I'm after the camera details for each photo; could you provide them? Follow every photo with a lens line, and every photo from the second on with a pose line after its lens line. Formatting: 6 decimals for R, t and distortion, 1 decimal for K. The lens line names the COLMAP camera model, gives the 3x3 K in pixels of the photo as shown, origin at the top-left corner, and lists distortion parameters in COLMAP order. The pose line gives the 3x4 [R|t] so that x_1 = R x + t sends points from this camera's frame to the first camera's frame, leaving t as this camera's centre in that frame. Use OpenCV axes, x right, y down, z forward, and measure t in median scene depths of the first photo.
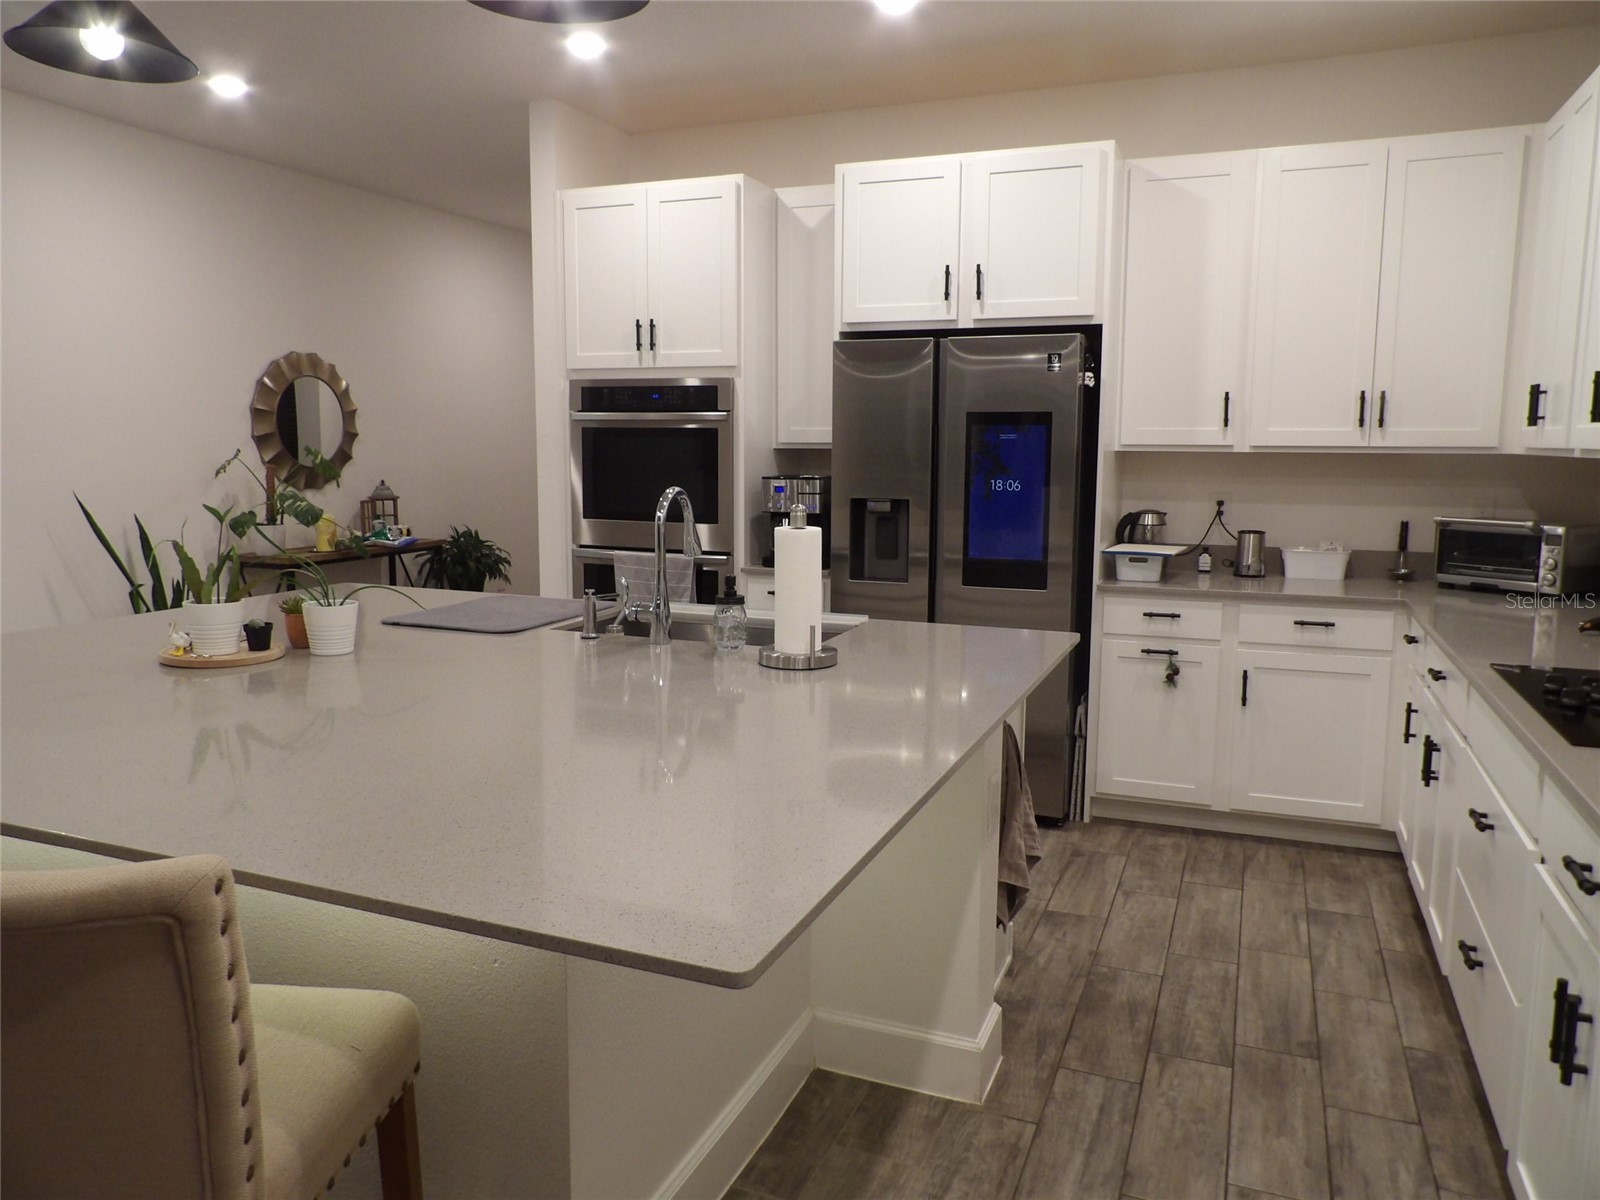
lens RADIAL K [[1138.7, 0, 798.6], [0, 1138.7, 588.9], [0, 0, 1]] dist [-0.029727, 0.044780]
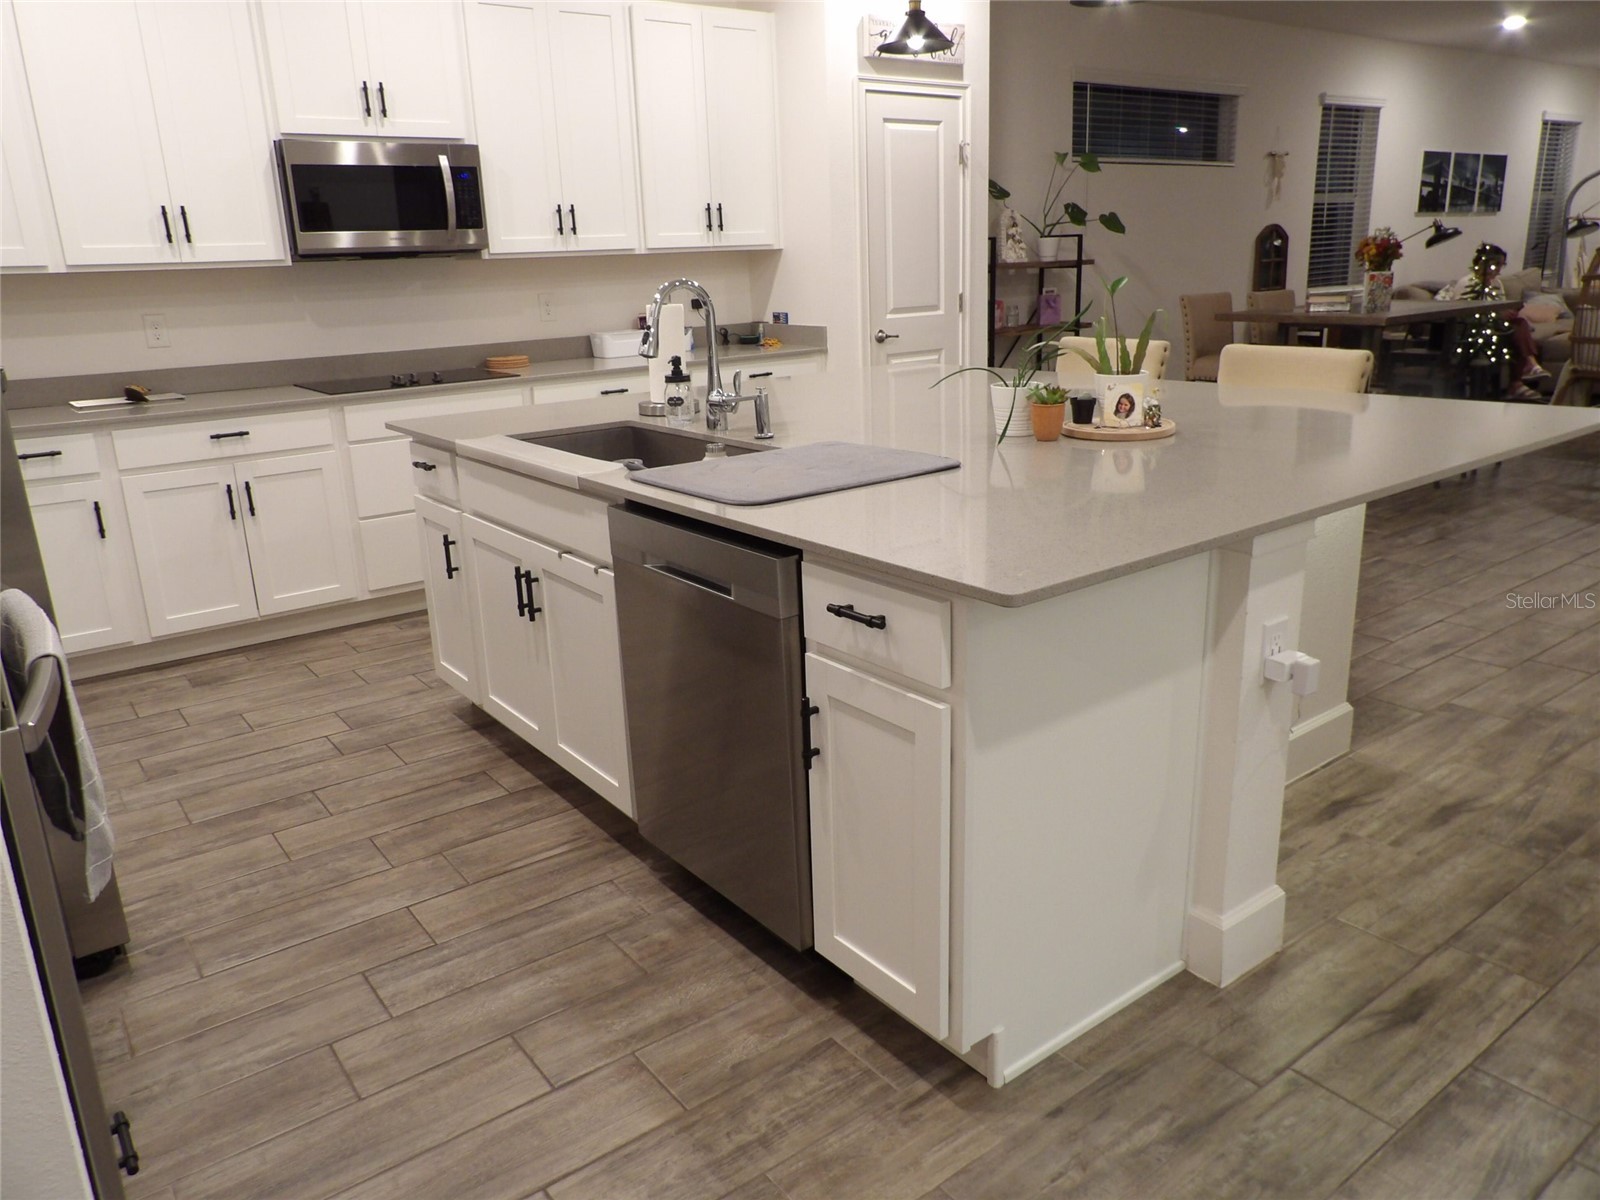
lens RADIAL K [[1138.7, 0, 804.4], [0, 1138.7, 589.2], [0, 0, 1]] dist [-0.029727, 0.044780]
pose [[-0.859900, -0.118445, 0.496532, -0.508472], [0.096557, 0.917406, 0.386061, -0.149177], [-0.501248, 0.379917, -0.777440, 1.279489]]
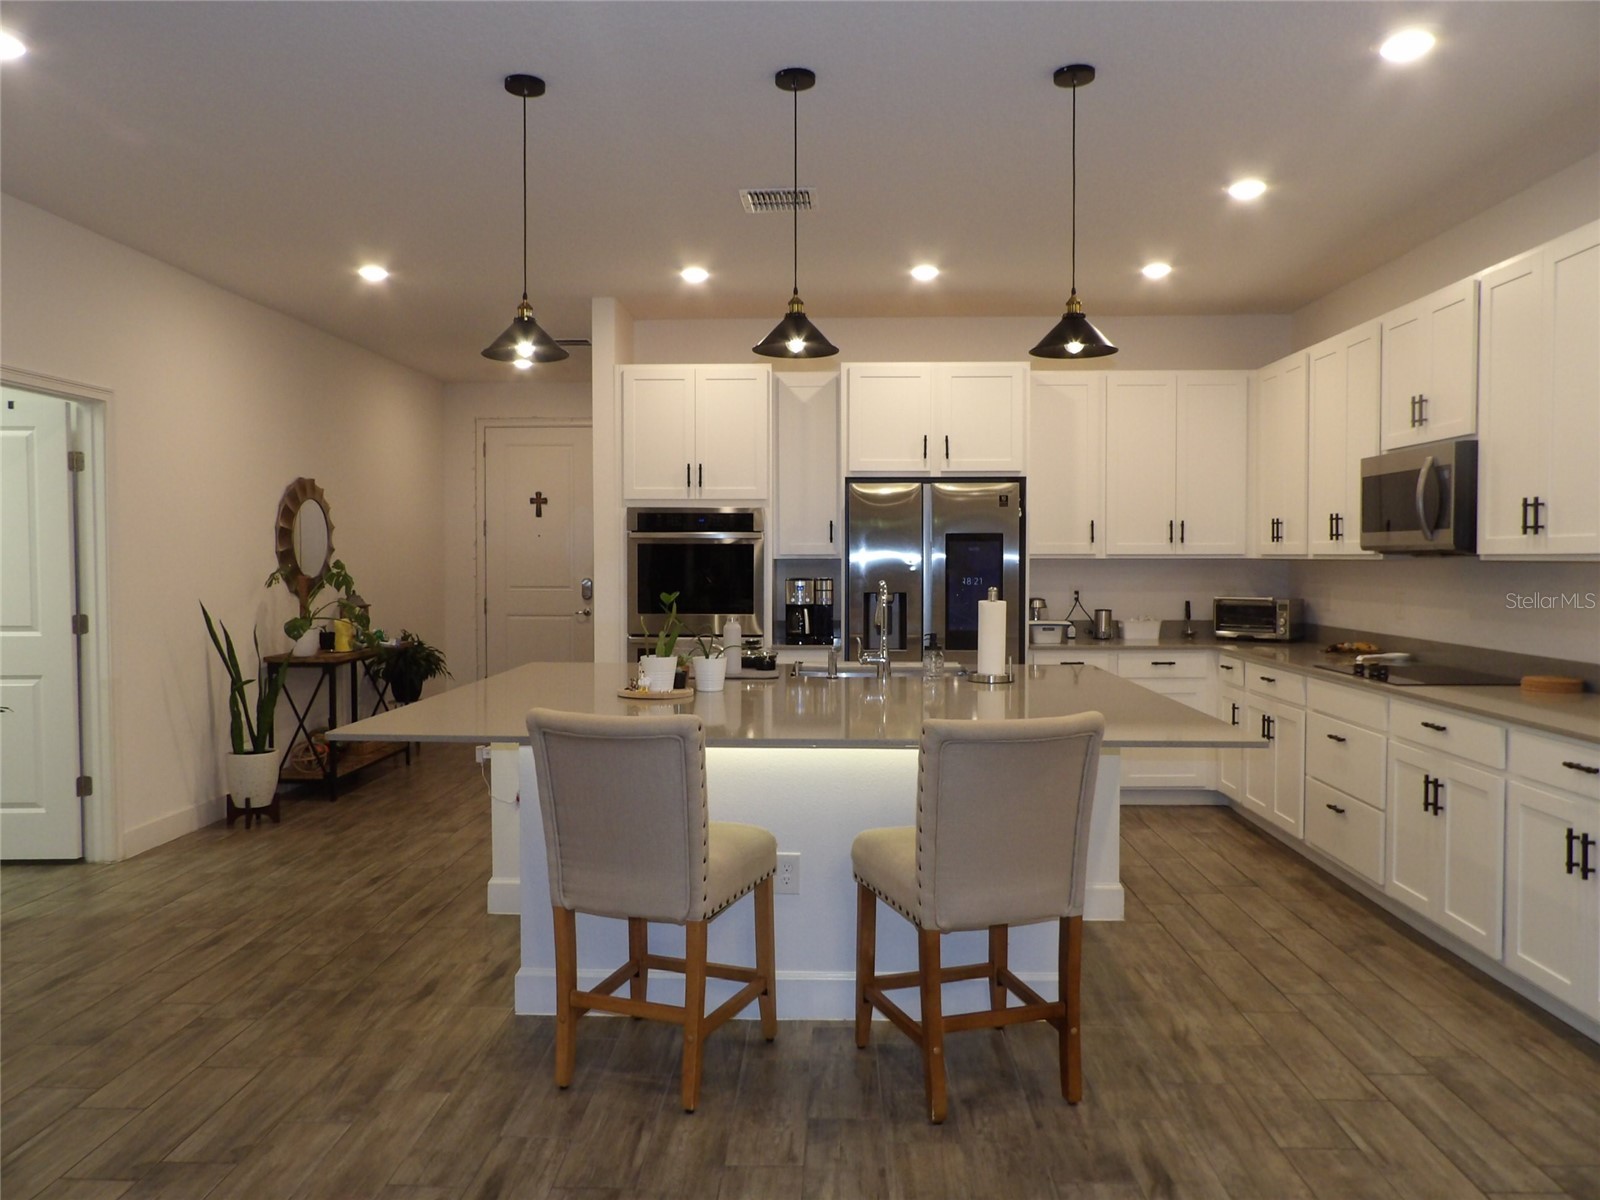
lens RADIAL K [[1138.7, 0, 796.4], [0, 1138.7, 602.1], [0, 0, 1]] dist [-0.029727, 0.044780]
pose [[0.937888, -0.018853, 0.346425, -0.548415], [0.049952, 0.995456, -0.081064, 0.044891], [-0.343322, 0.093334, 0.934569, -0.314421]]
